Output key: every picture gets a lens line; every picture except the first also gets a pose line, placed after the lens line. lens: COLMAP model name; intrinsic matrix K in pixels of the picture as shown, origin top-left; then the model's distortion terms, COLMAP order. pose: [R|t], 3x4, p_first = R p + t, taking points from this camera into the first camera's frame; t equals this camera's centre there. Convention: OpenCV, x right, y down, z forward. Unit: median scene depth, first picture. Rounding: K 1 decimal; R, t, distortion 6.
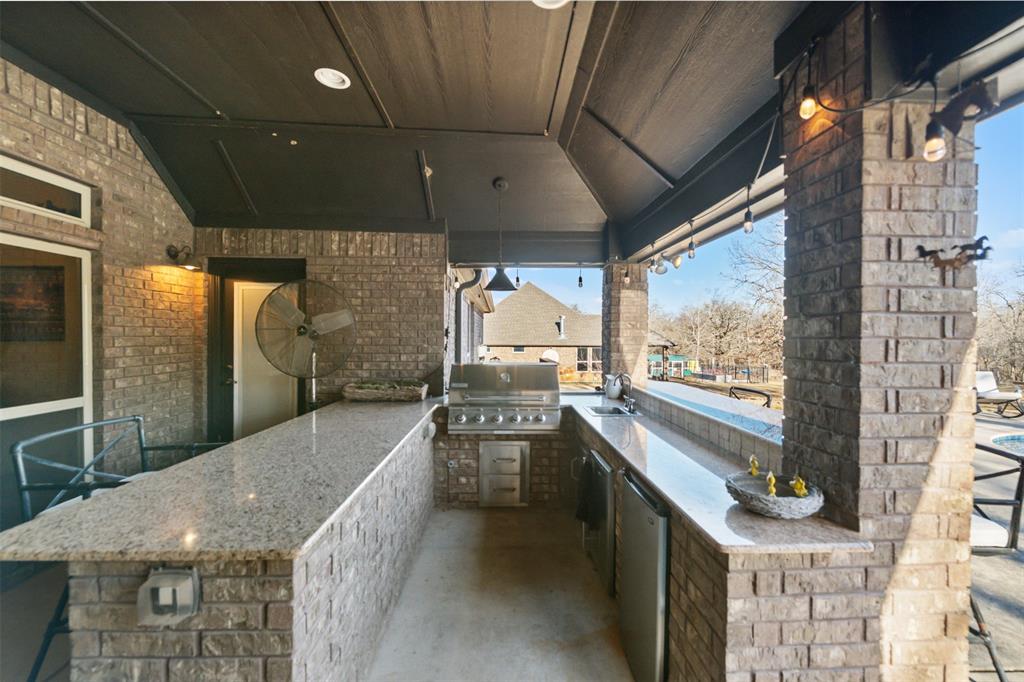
lens RADIAL K [[407.8, 0, 512.0], [0, 407.8, 341.0], [0, 0, 1]] dist [-0.000358, -0.000017]
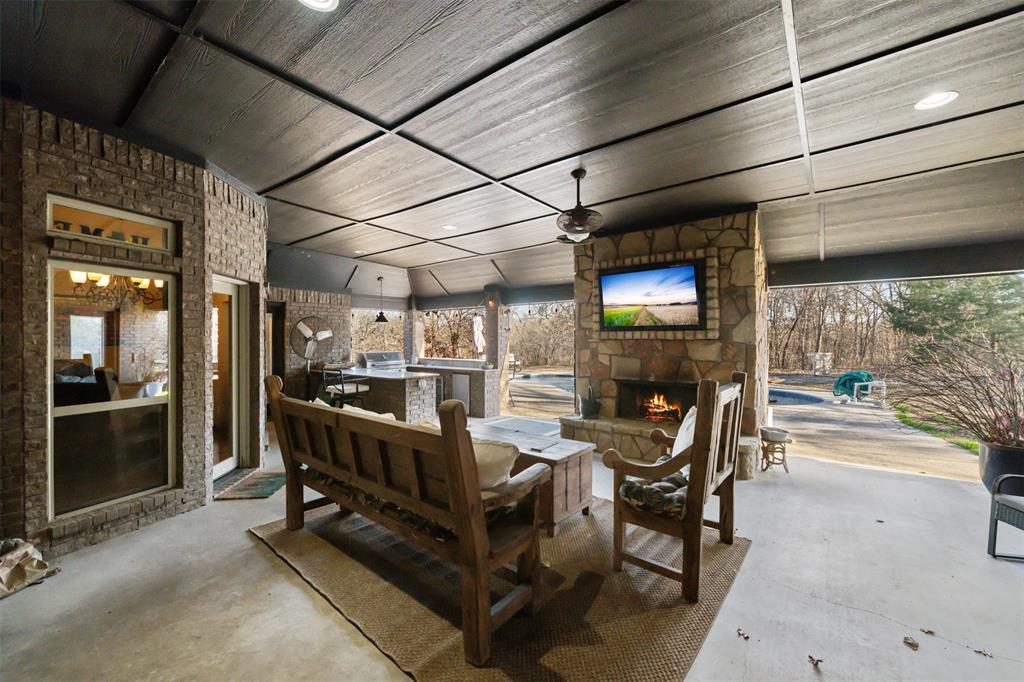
lens RADIAL K [[407.8, 0, 512.0], [0, 407.8, 341.0], [0, 0, 1]] dist [-0.000358, -0.000017]
pose [[0.653355, -0.009163, 0.756996, -1.338770], [0.015544, 0.999878, -0.001313, 0.006746], [-0.756892, 0.012625, 0.653418, -1.172665]]
